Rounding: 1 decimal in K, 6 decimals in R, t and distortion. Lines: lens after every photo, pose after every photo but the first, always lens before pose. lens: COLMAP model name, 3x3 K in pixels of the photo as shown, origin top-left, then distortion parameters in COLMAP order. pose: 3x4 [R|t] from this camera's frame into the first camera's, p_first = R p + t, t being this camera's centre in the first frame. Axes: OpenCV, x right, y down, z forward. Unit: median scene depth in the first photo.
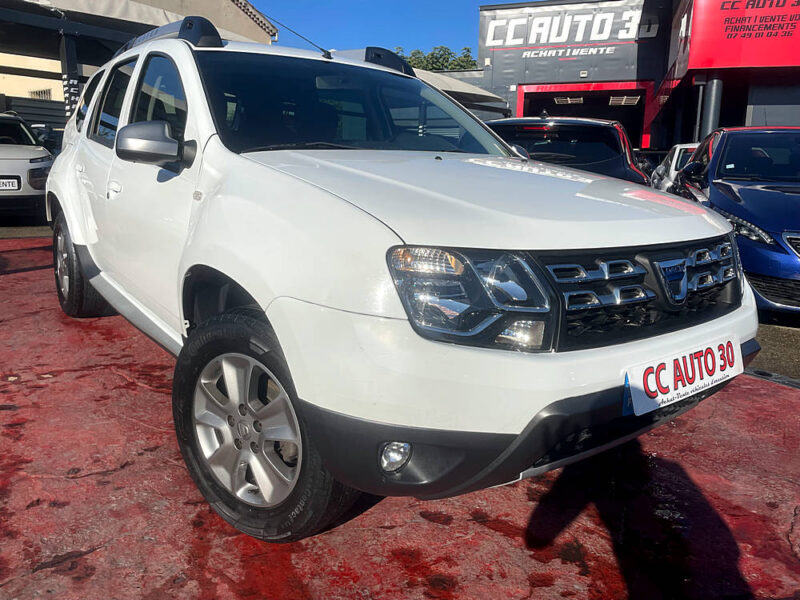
lens RADIAL K [[623.5, 0, 395.1], [0, 623.5, 300.7], [0, 0, 1]] dist [0.089340, -0.124317]
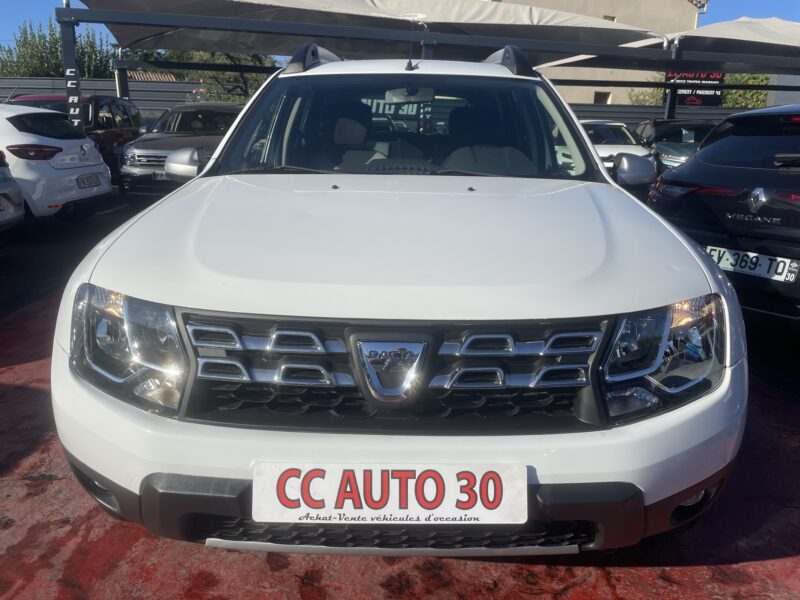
lens RADIAL K [[623.5, 0, 395.1], [0, 623.5, 300.7], [0, 0, 1]] dist [0.089340, -0.124317]
pose [[0.772097, 0.137776, -0.620391, 0.892646], [-0.122160, 0.990187, 0.067869, -0.164427], [0.623654, 0.023386, 0.781351, 0.407054]]
